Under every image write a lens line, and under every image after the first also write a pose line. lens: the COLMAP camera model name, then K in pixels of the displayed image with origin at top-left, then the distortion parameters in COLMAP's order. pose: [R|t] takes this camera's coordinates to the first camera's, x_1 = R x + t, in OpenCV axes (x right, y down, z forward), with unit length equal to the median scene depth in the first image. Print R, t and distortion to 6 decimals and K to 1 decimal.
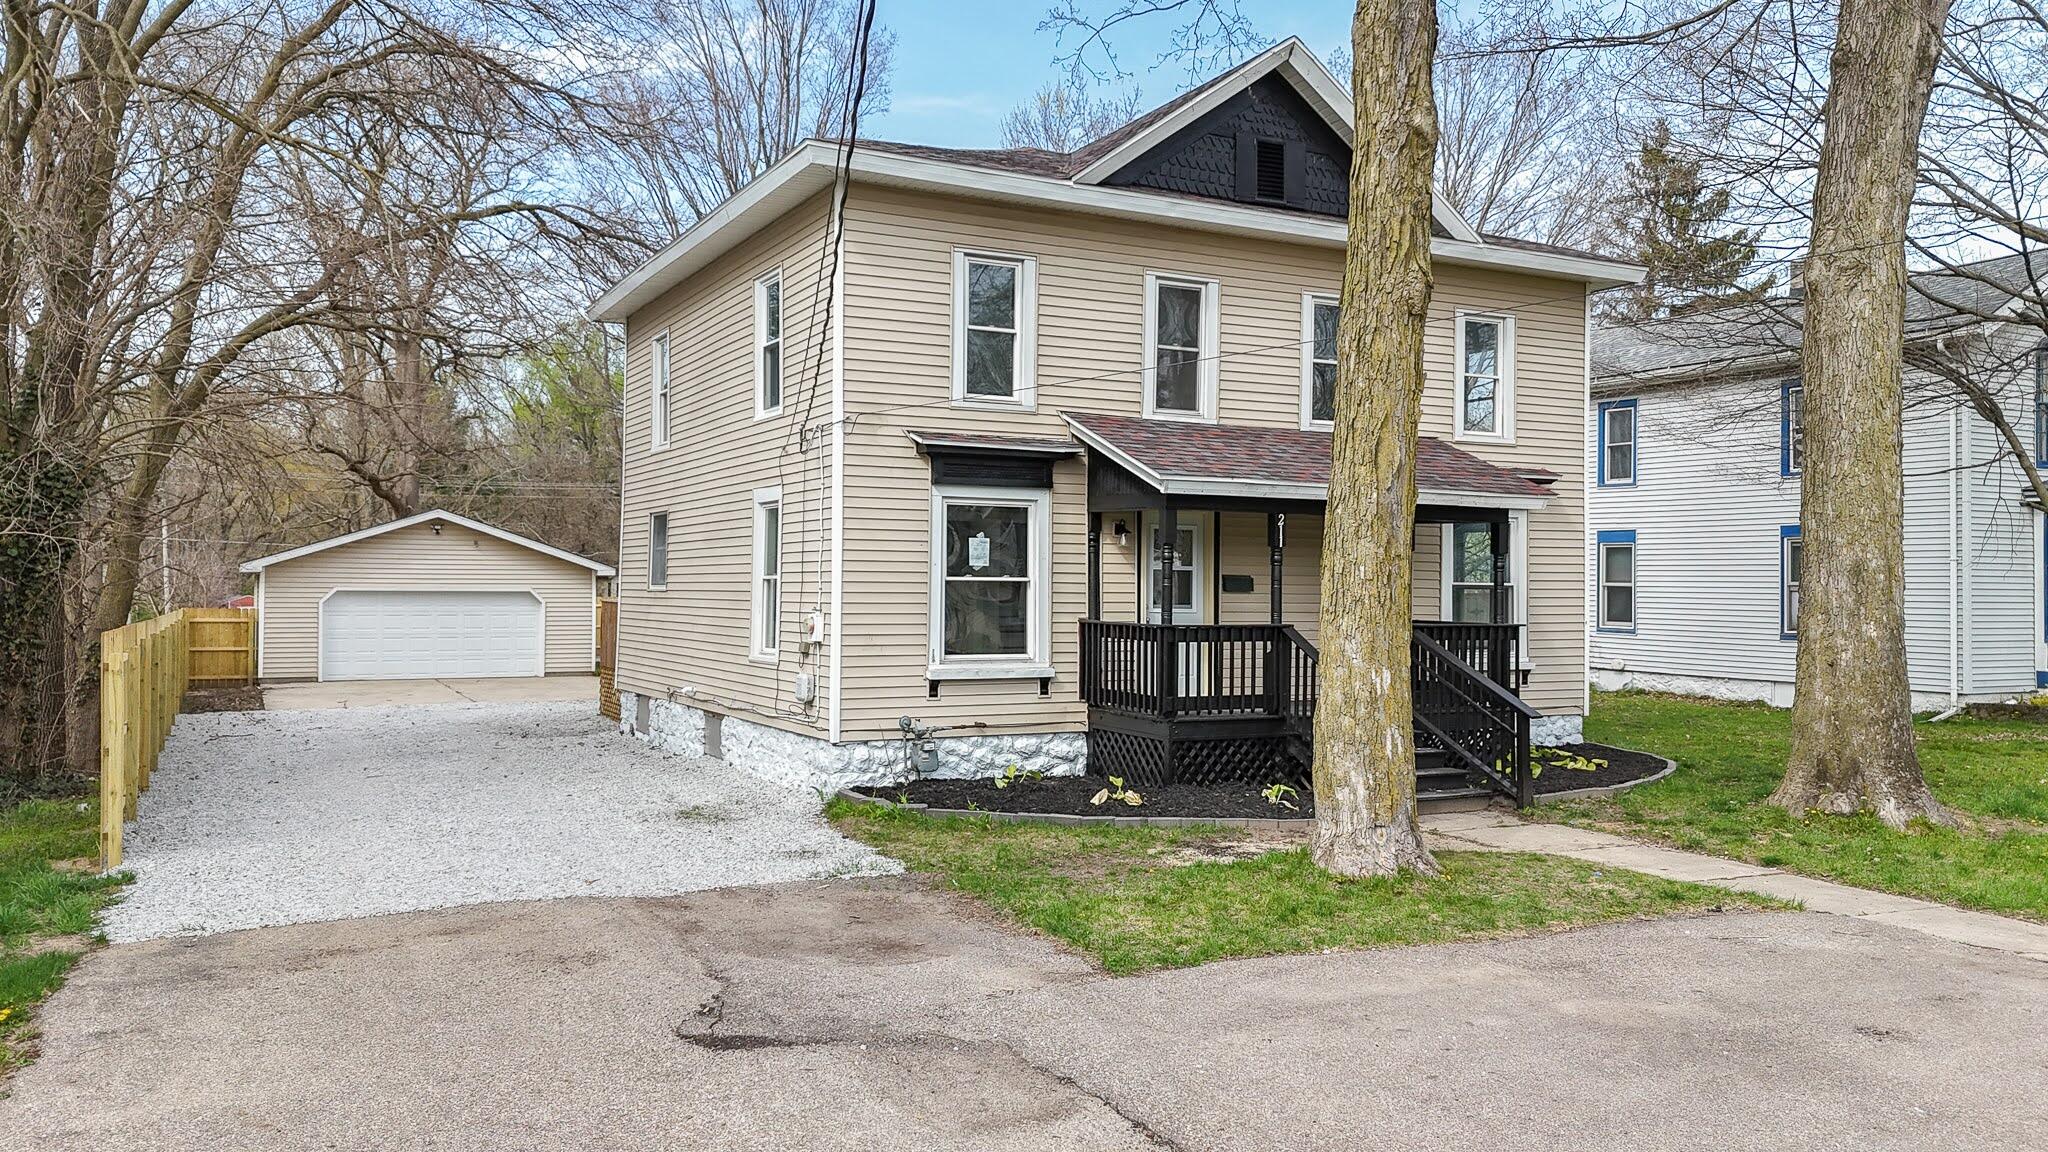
lens RADIAL K [[1526.5, 0, 1004.3], [0, 1526.5, 593.8], [0, 0, 1]] dist [0.043861, -0.008455]
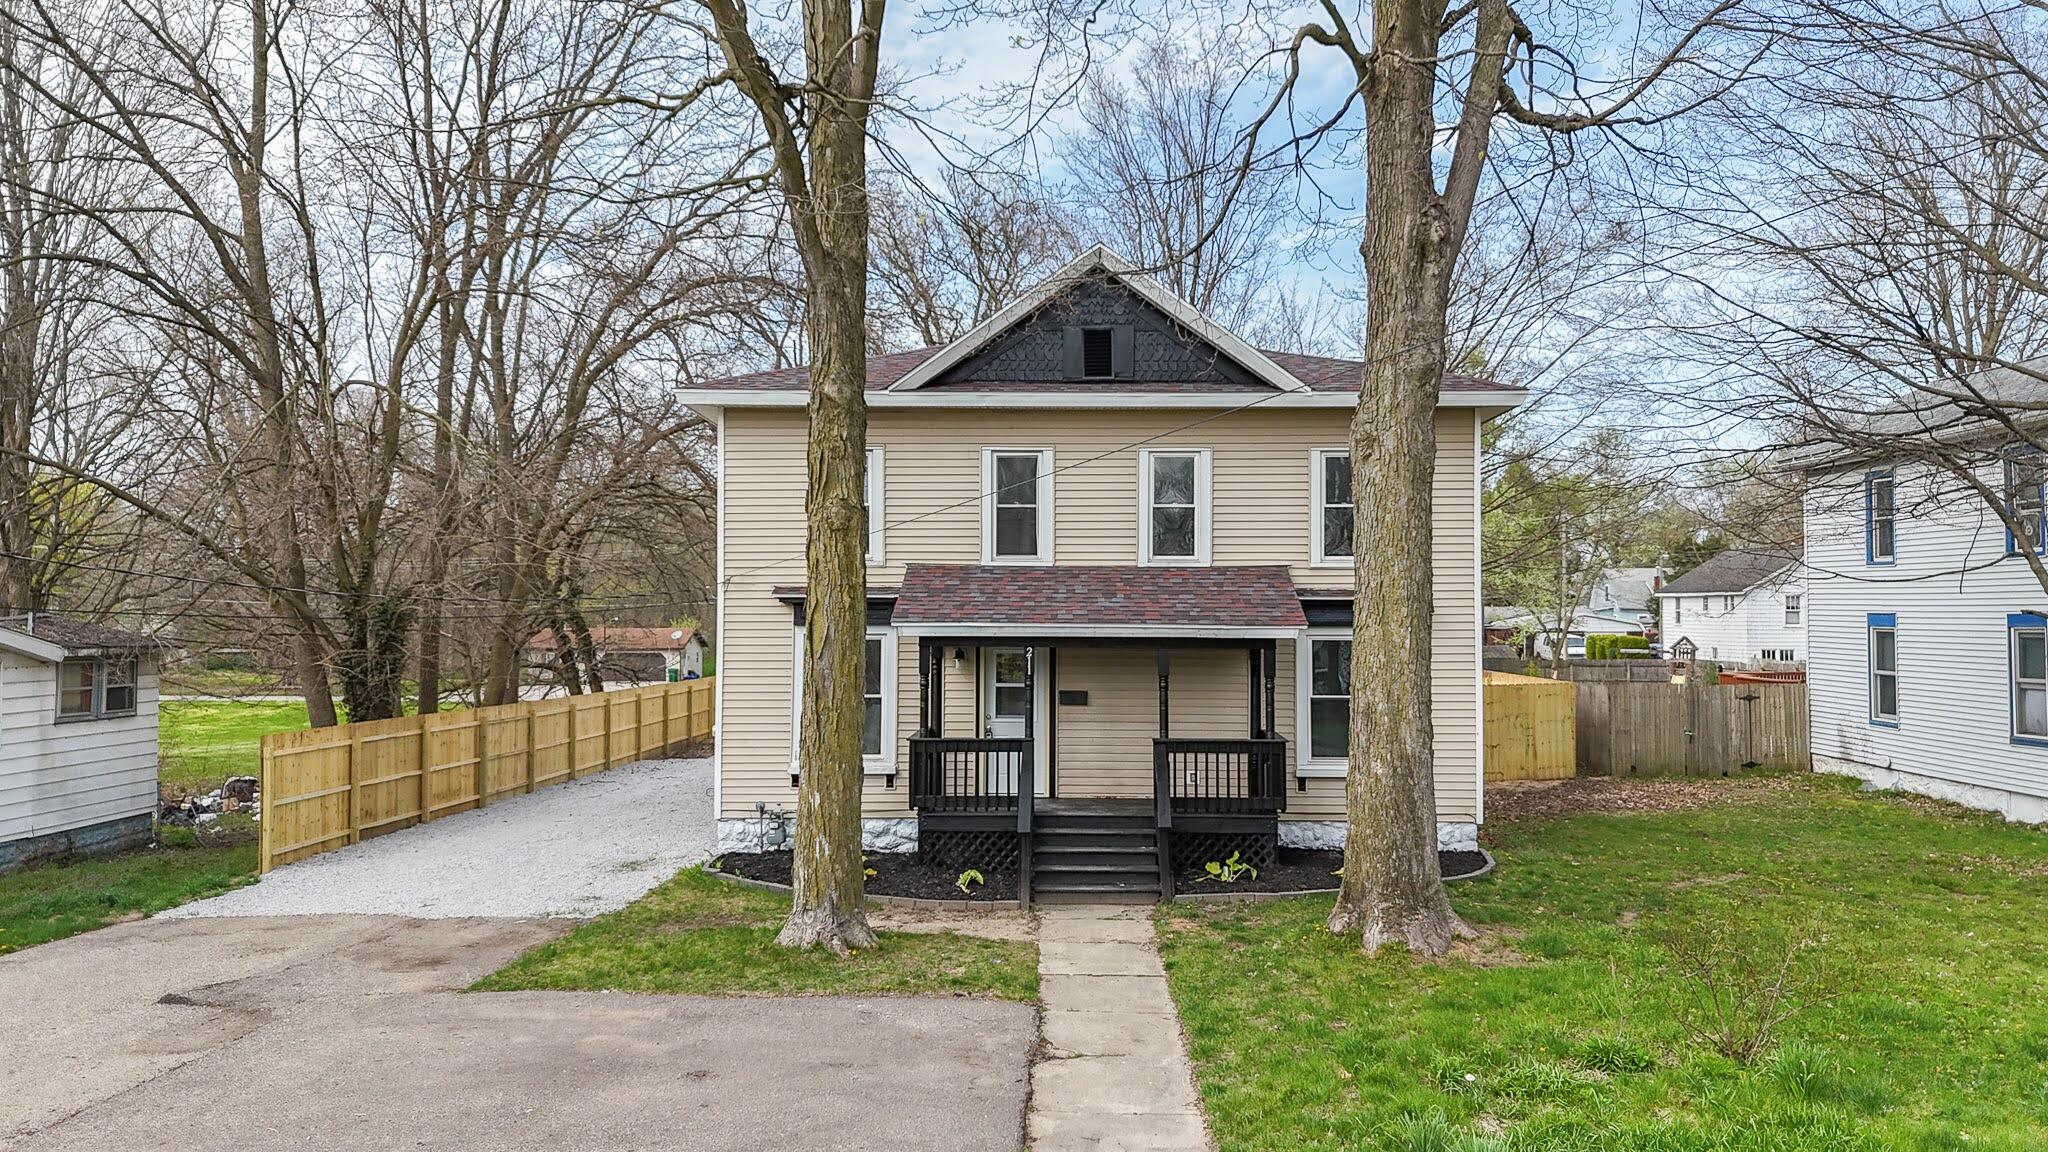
lens RADIAL K [[1526.5, 0, 1033.0], [0, 1526.5, 554.6], [0, 0, 1]] dist [0.043861, -0.008455]
pose [[0.884973, -0.026574, -0.464883, 0.703927], [0.004984, 0.998854, -0.047611, -0.064053], [0.465616, 0.039817, 0.884091, -0.076499]]
